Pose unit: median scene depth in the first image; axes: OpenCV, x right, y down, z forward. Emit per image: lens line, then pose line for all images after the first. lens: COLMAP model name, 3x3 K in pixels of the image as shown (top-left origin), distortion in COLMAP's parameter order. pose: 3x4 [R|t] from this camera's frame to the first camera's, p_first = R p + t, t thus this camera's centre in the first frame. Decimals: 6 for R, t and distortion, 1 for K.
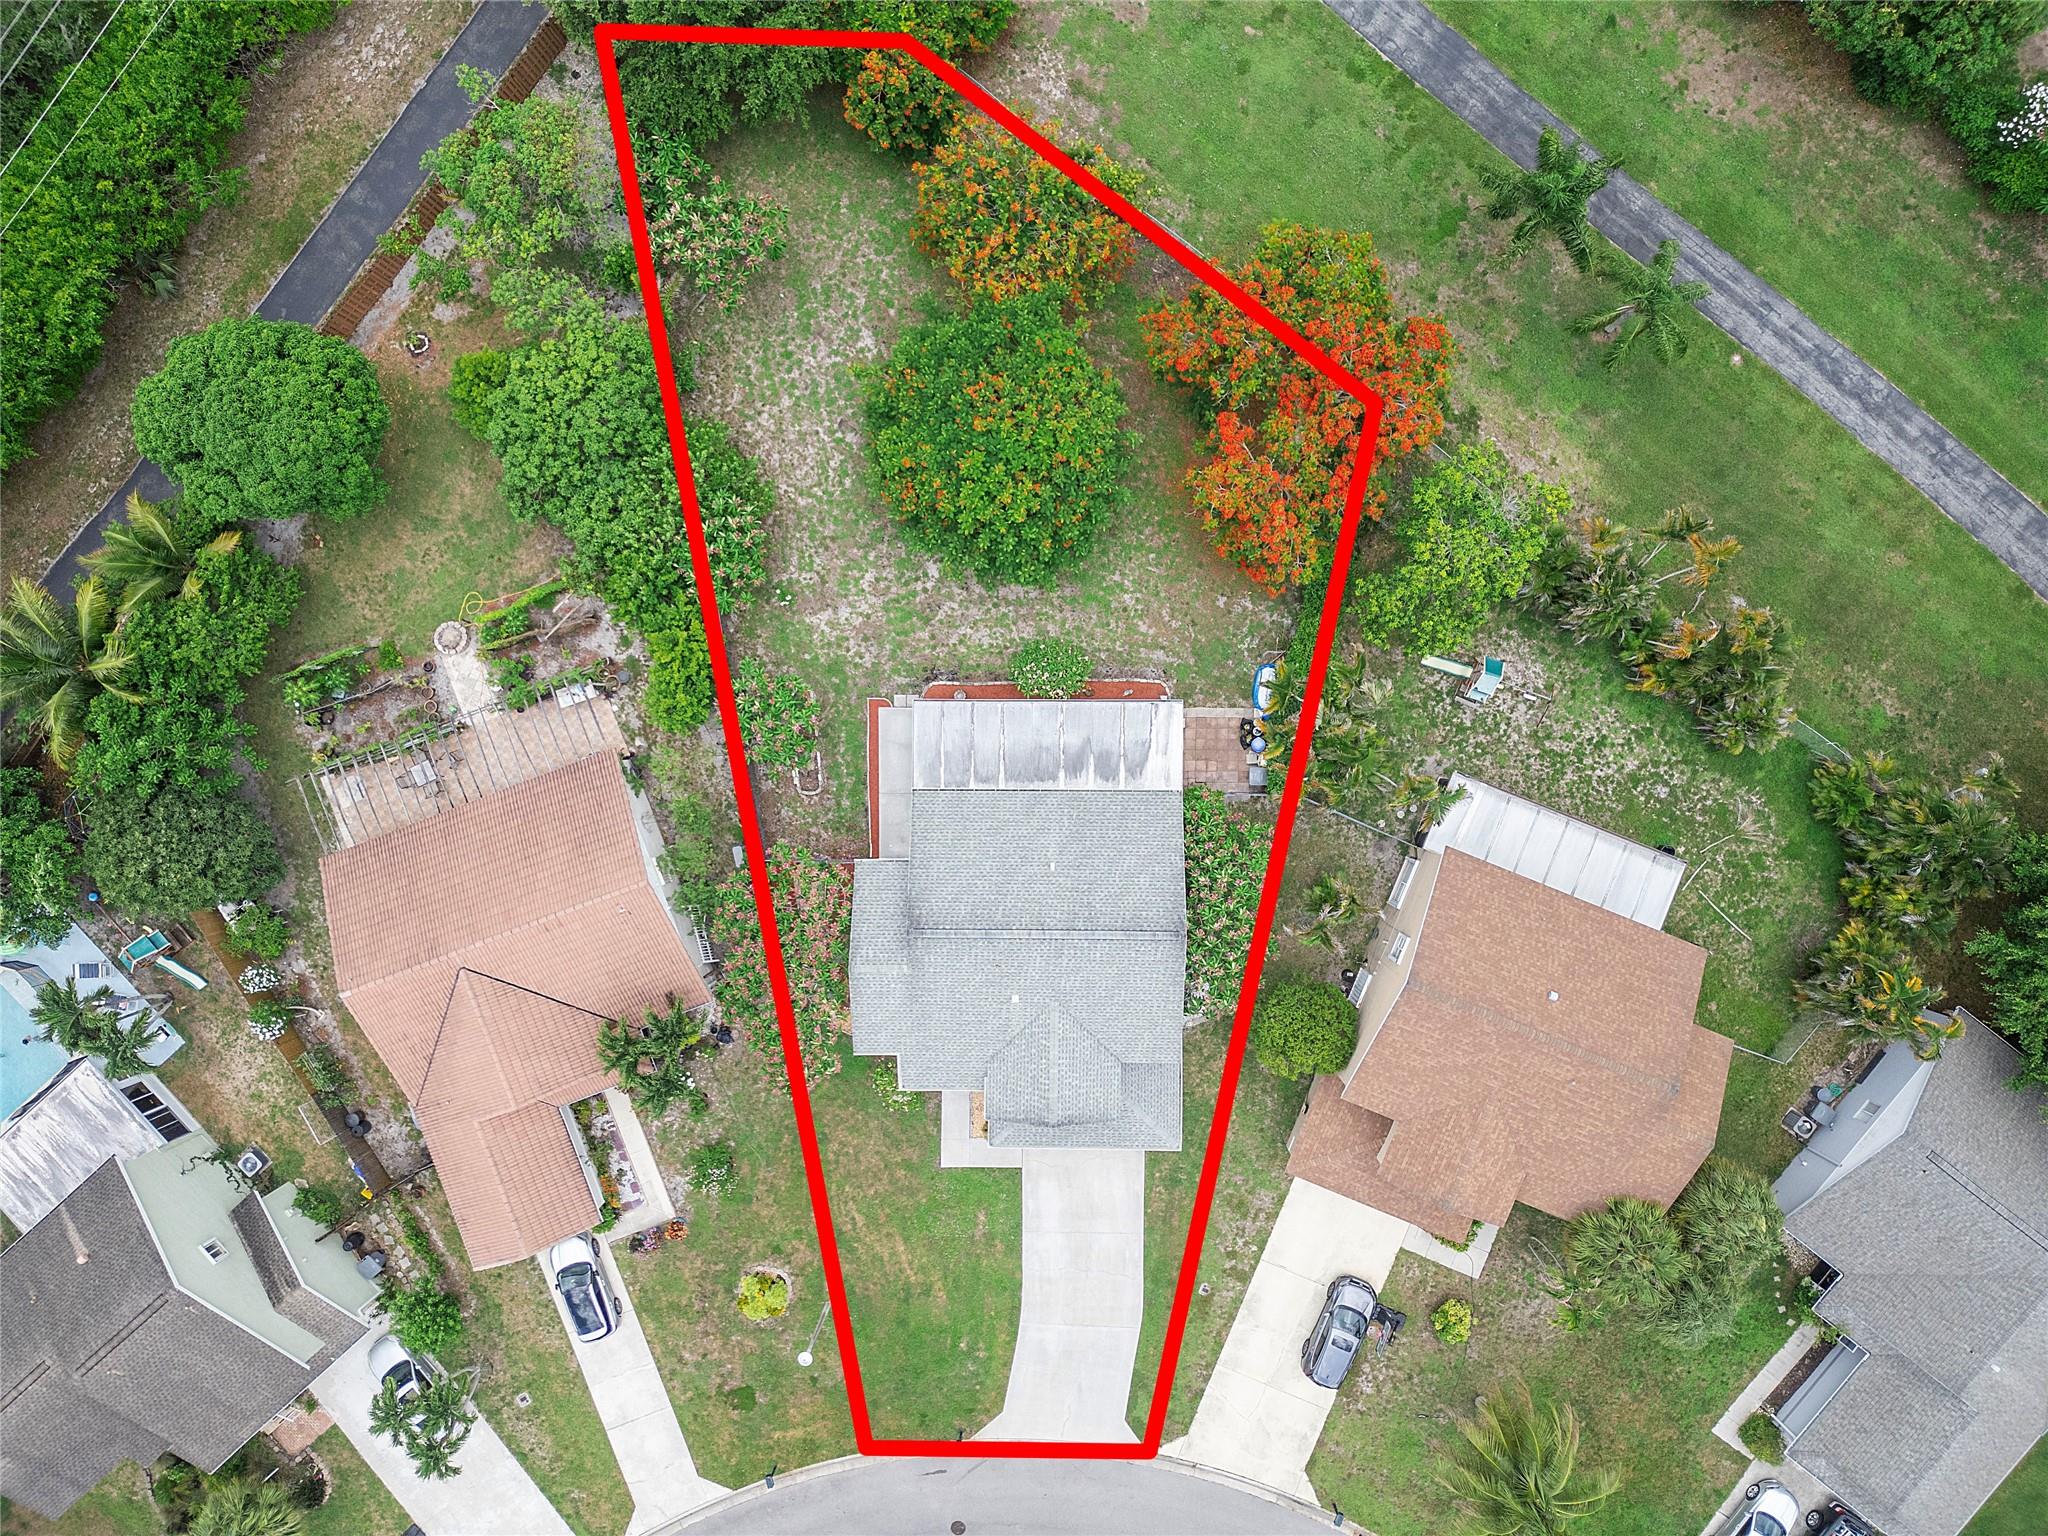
lens RADIAL K [[1409.7, 0, 1013.4], [0, 1409.7, 768.9], [0, 0, 1]] dist [0.119120, -0.183194]
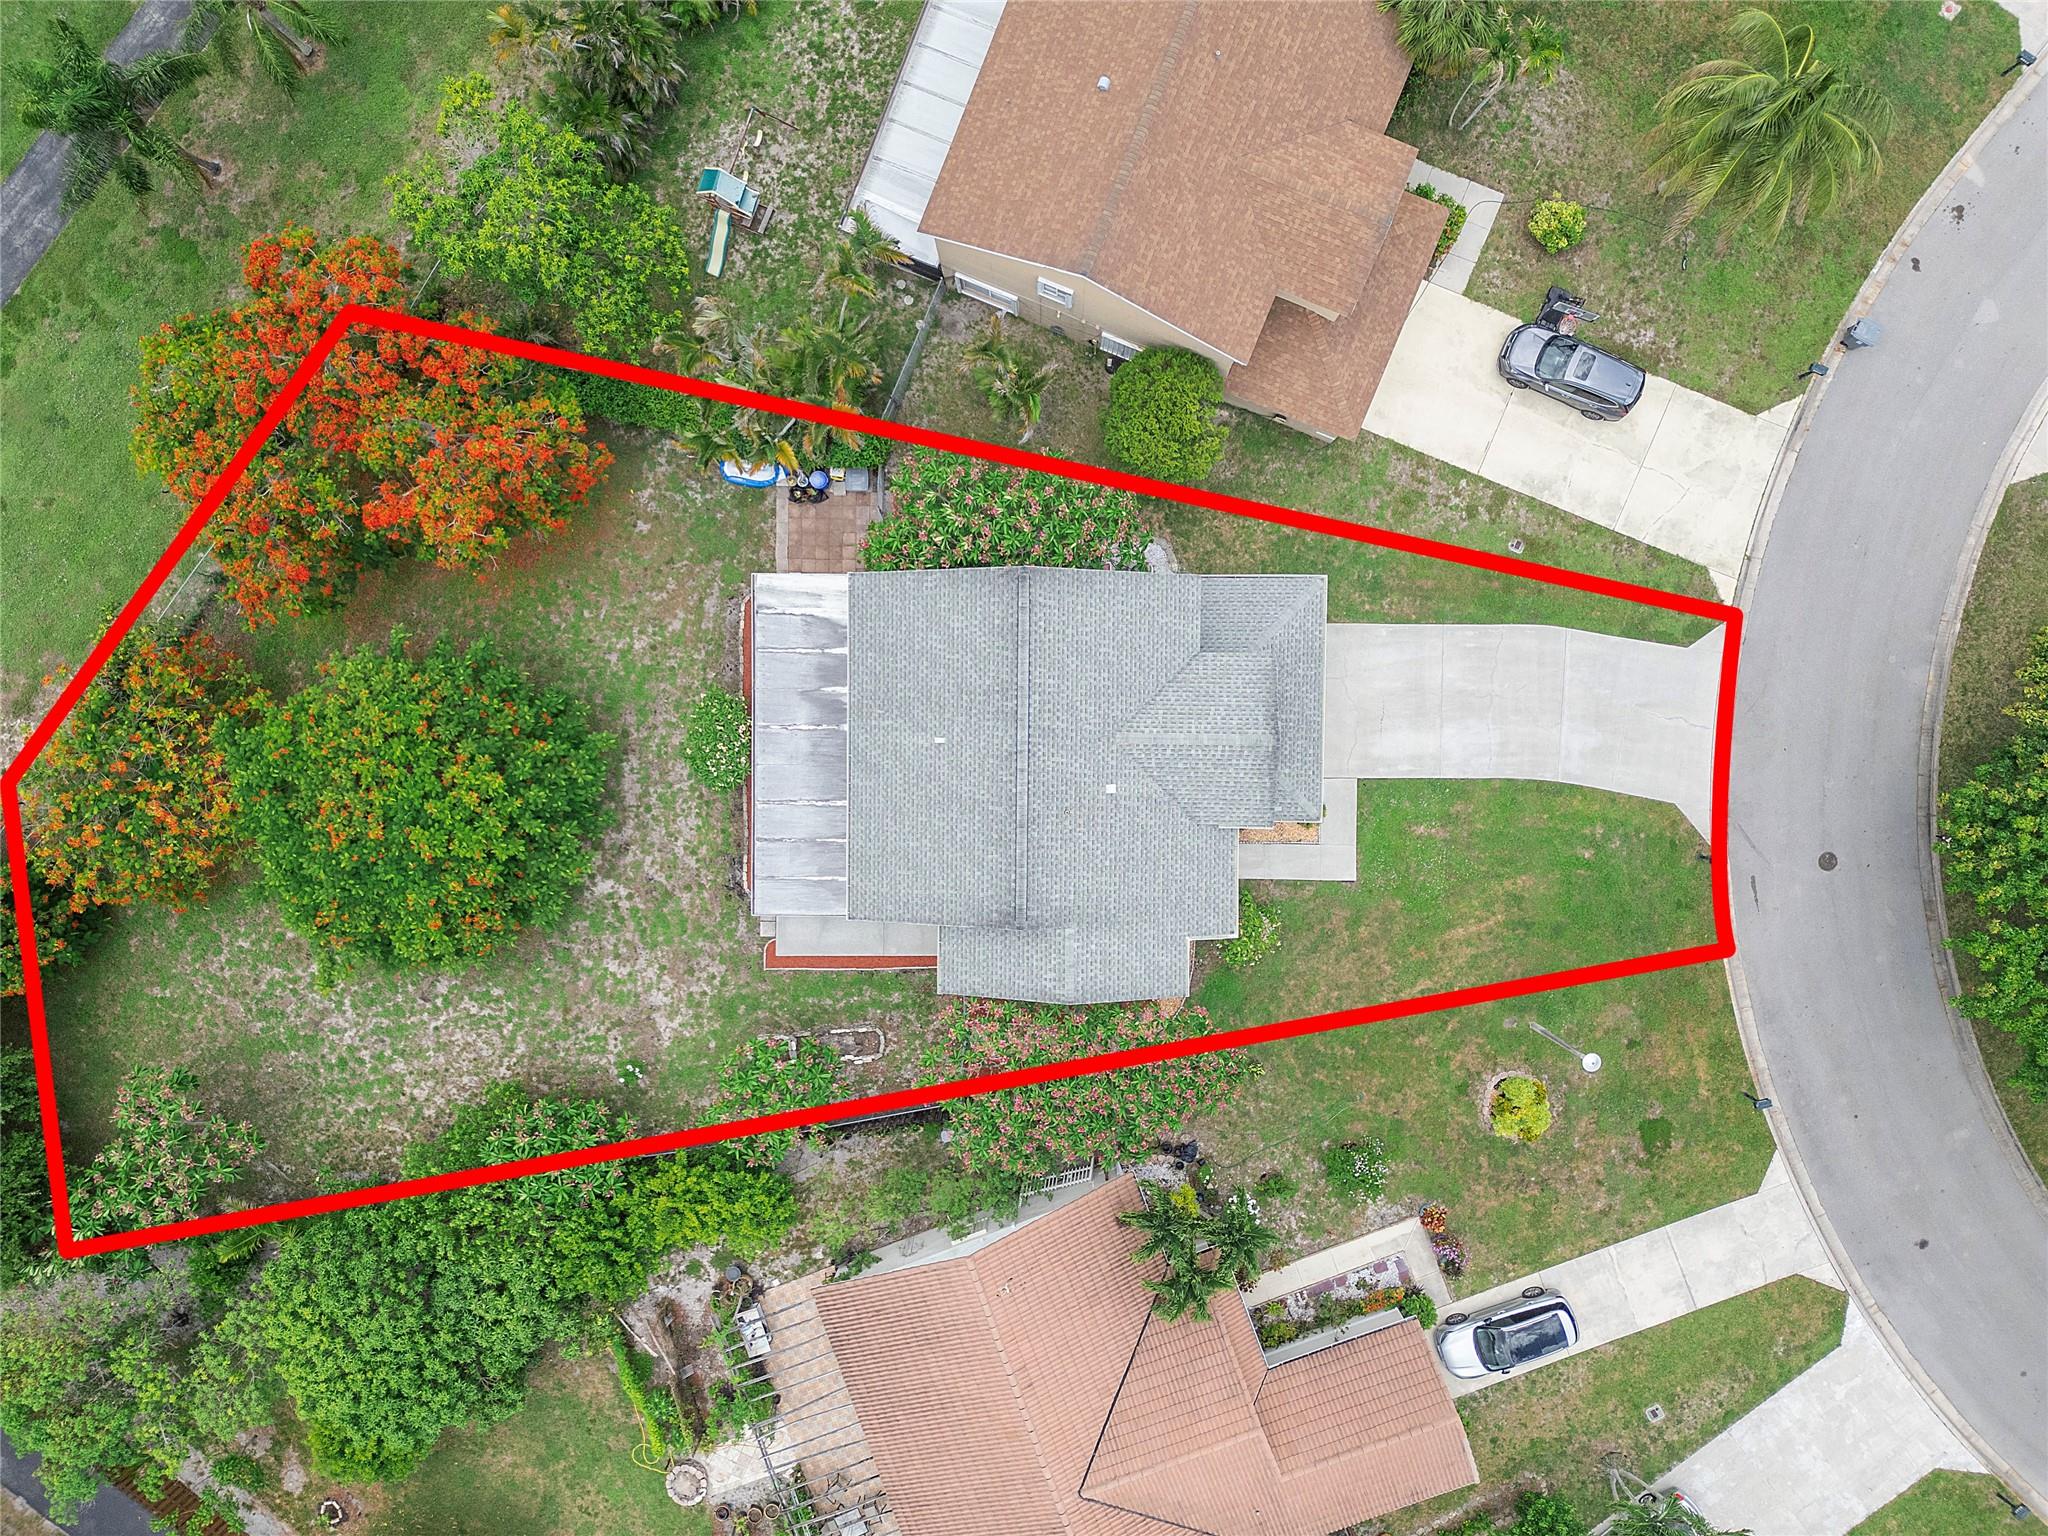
lens RADIAL K [[1440.7, 0, 1007.7], [0, 1440.7, 786.4], [0, 0, 1]] dist [0.076821, -0.072689]
pose [[0.003069, -0.999946, -0.009978, 0.009132], [0.998370, 0.003633, -0.056960, 0.134824], [0.056993, -0.009787, 0.998327, 0.190180]]
